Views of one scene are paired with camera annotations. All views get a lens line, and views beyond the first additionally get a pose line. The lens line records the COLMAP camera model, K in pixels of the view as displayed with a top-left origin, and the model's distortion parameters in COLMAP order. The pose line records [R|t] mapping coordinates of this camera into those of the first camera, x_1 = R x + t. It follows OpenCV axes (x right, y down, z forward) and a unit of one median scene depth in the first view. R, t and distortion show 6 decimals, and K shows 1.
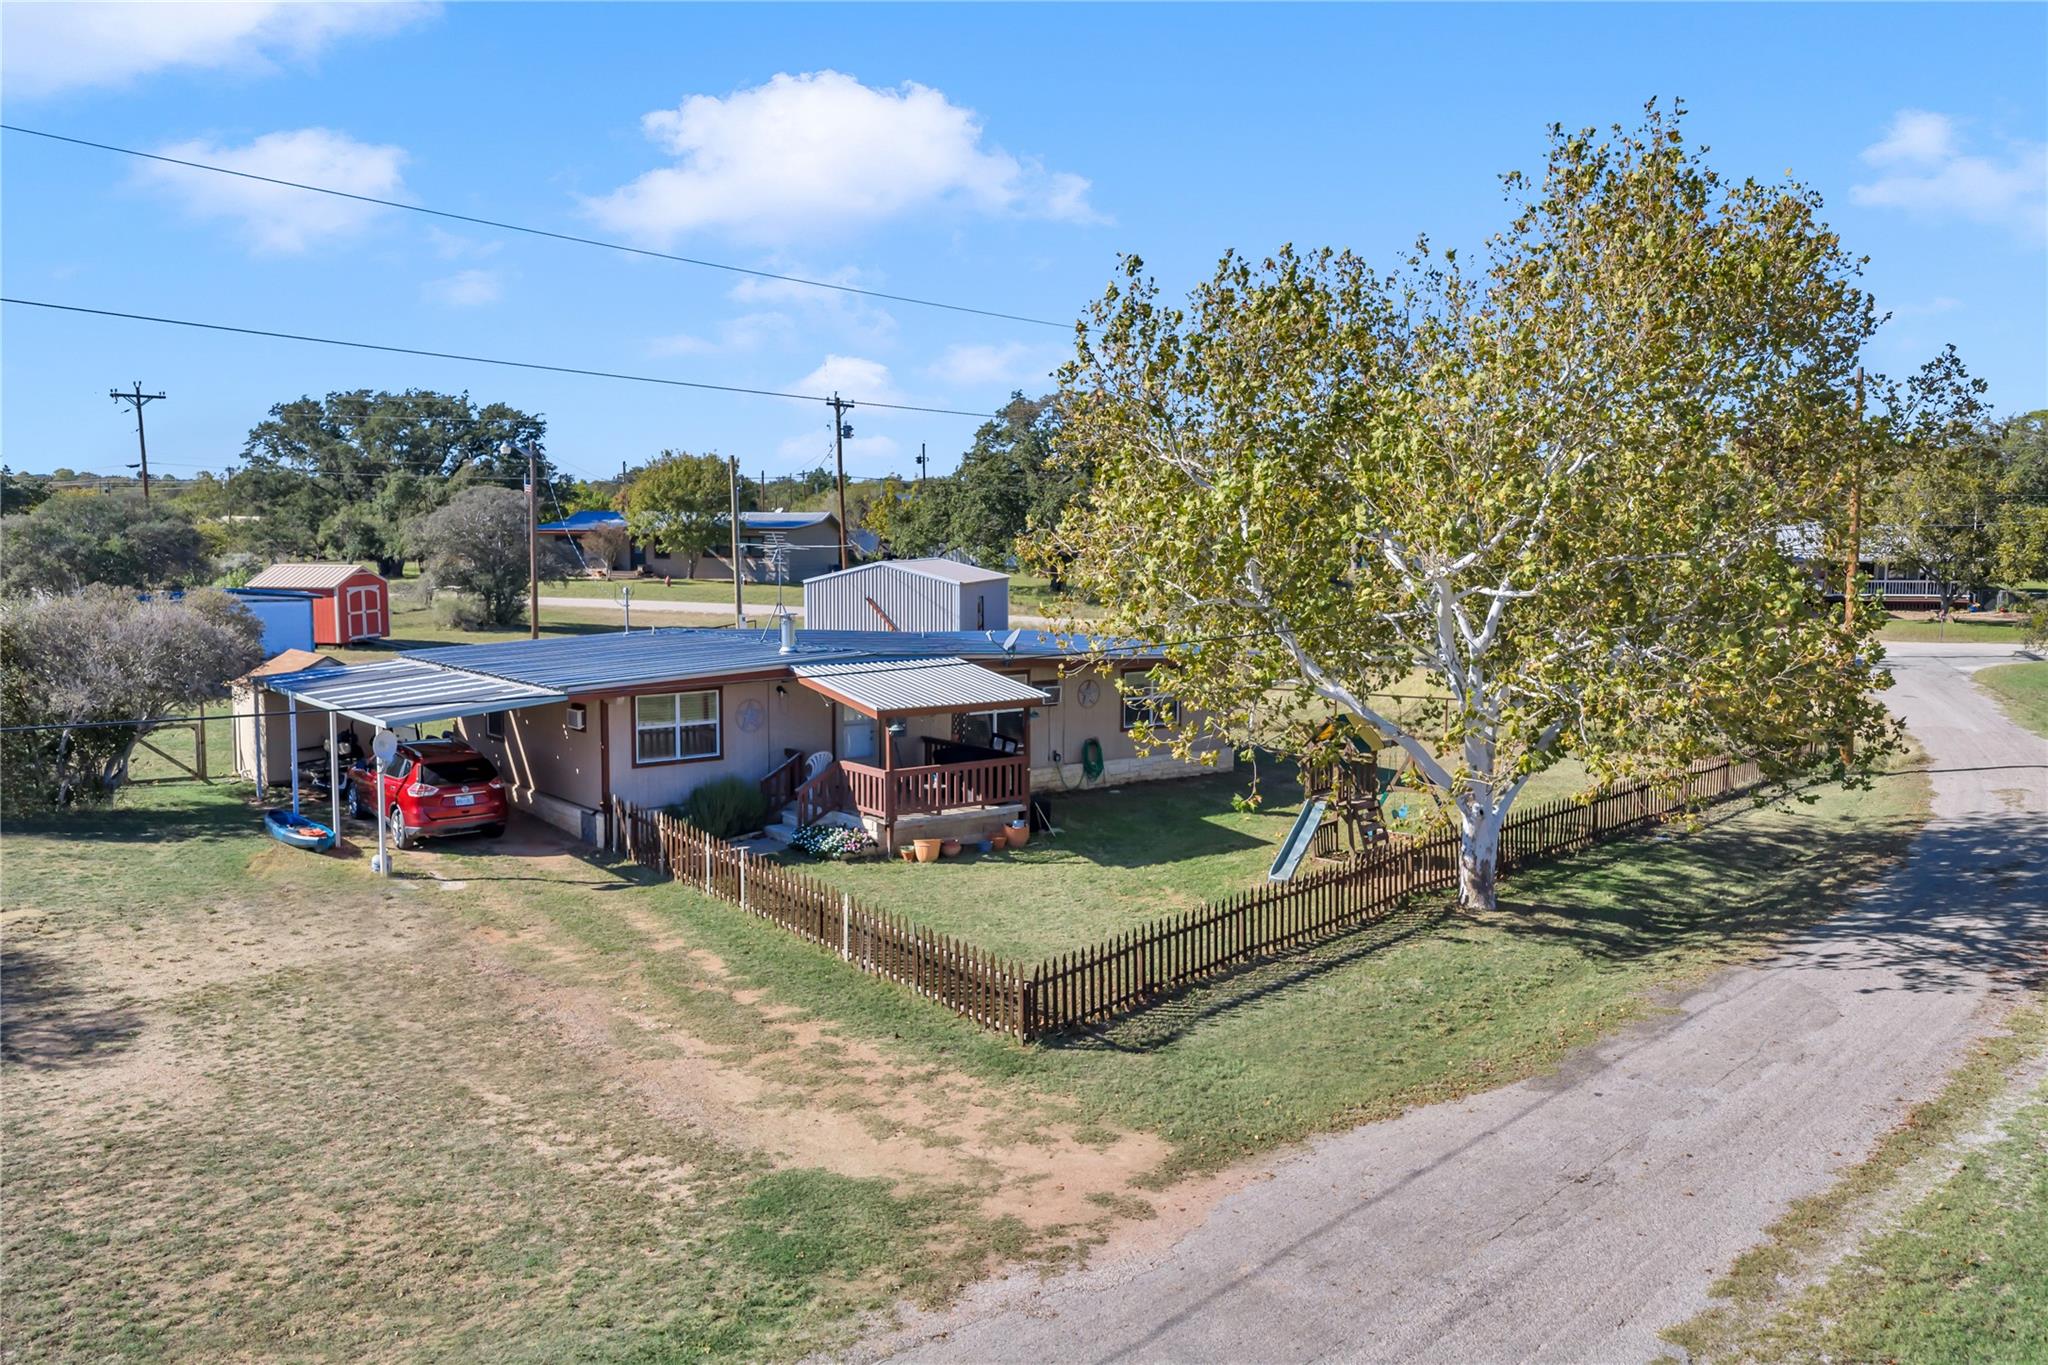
lens RADIAL K [[1670.4, 0, 1028.1], [0, 1670.4, 685.3], [0, 0, 1]] dist [0.021516, -0.049668]
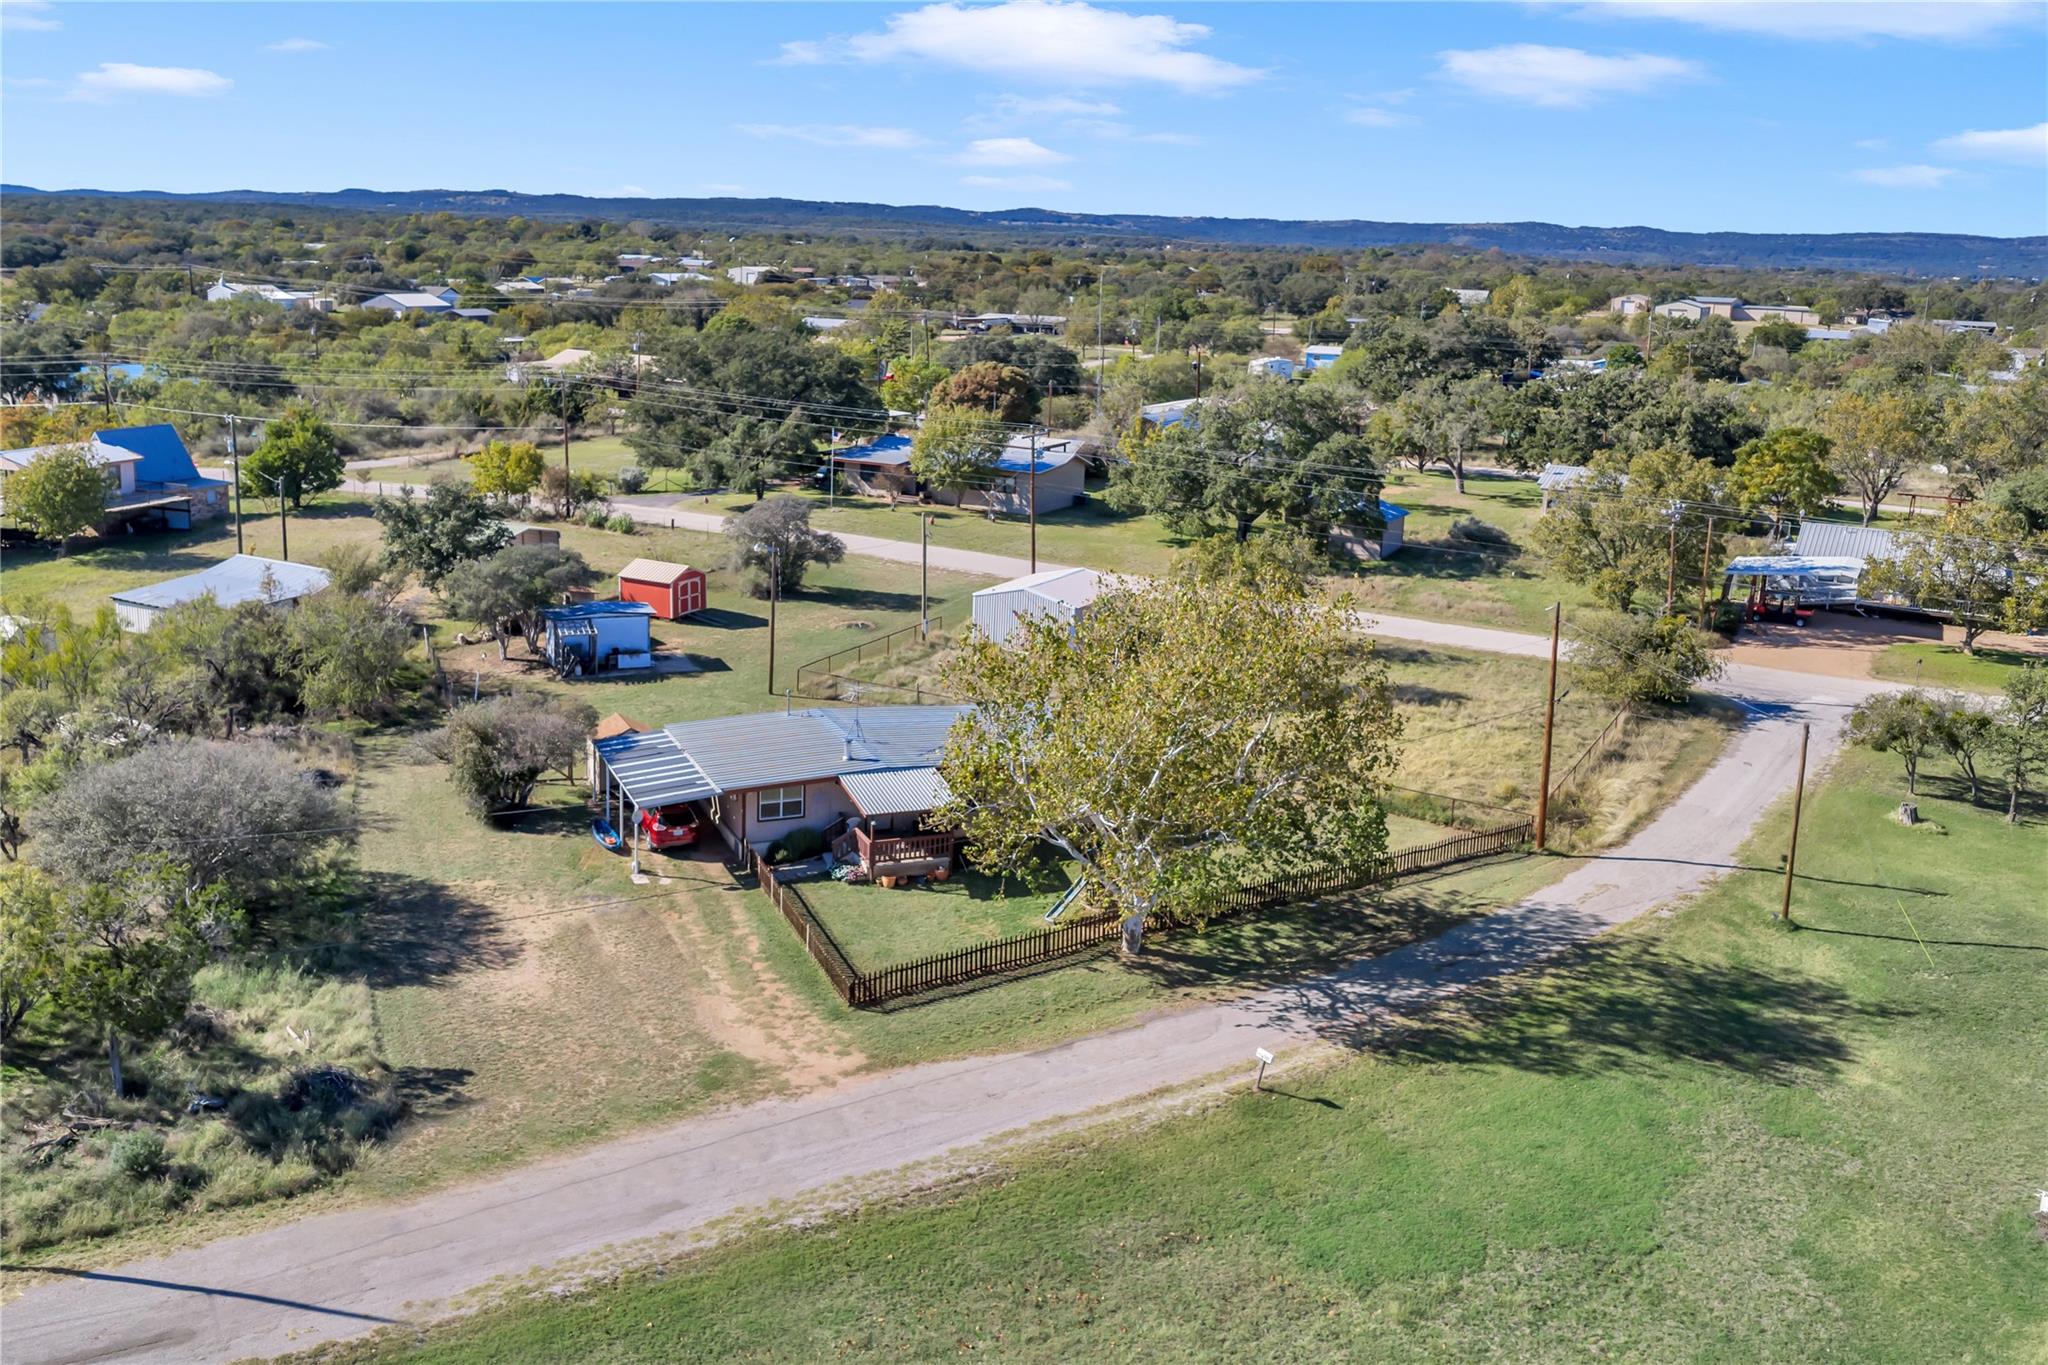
lens RADIAL K [[1670.4, 0, 1027.7], [0, 1670.4, 678.6], [0, 0, 1]] dist [0.021516, -0.049668]
pose [[0.971673, 0.097217, -0.215410, 0.524293], [-0.067420, 0.987625, 0.141606, -0.449695], [0.226511, -0.123071, 0.966202, -0.907498]]
